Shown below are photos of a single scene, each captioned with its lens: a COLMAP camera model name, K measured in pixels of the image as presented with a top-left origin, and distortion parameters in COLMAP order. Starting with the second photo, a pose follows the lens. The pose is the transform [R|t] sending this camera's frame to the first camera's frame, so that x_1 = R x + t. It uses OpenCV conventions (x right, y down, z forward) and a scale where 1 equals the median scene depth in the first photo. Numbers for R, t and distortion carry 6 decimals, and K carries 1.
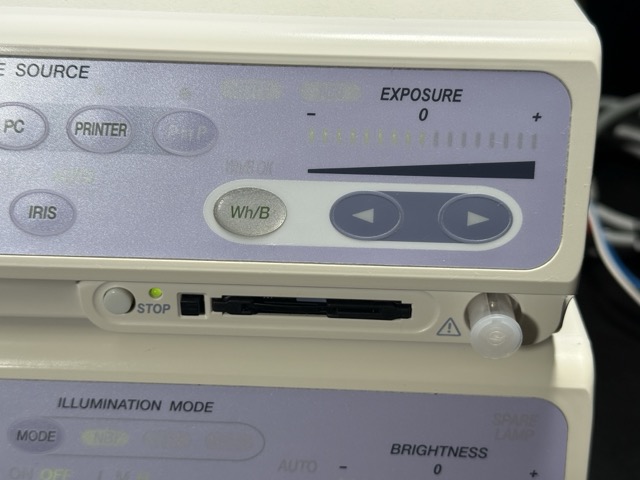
lens RADIAL K [[985.4, 0, 327.2], [0, 985.4, 264.5], [0, 0, 1]] dist [0.139022, 0.000000]
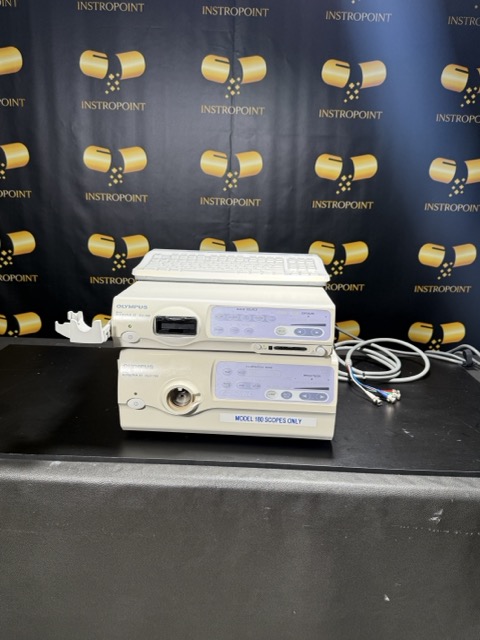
lens RADIAL K [[523.3, 0, 238.5], [0, 523.3, 322.4], [0, 0, 1]] dist [0.093435, -0.191300]
pose [[0.999619, 0.017154, -0.021642, -0.279736], [-0.022955, 0.951807, -0.305839, 0.922249], [0.015352, 0.306219, 0.951837, -2.210535]]
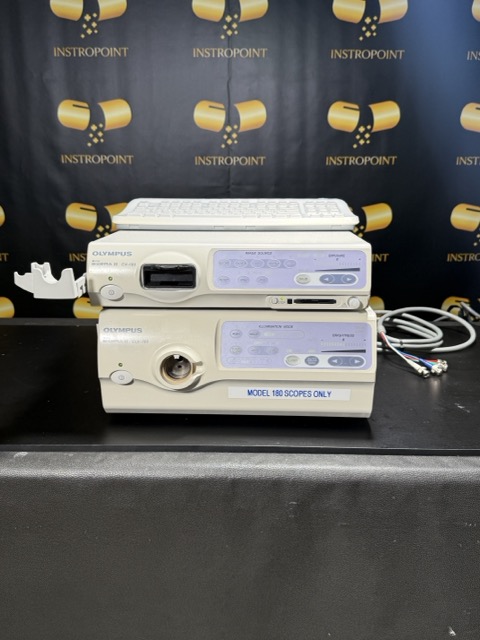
lens RADIAL K [[580.3, 0, 240.9], [0, 580.3, 318.3], [0, 0, 1]] dist [0.090666, -0.189033]
pose [[0.999705, -0.010931, -0.021676, -0.328872], [0.003786, 0.952162, -0.305571, 1.023012], [0.023979, 0.305399, 0.951923, -1.731816]]
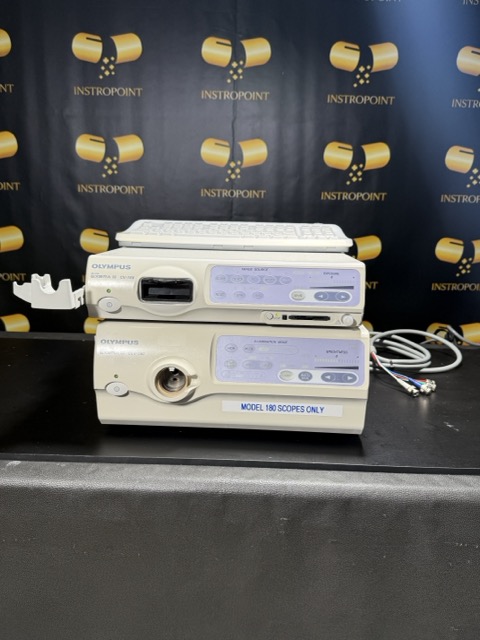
lens RADIAL K [[523.3, 0, 243.5], [0, 523.3, 321.2], [0, 0, 1]] dist [0.093435, -0.191300]
pose [[0.999769, 0.010561, -0.018742, -0.305154], [-0.016335, 0.939564, -0.341983, 0.989049], [0.013997, 0.342210, 0.939519, -1.485025]]
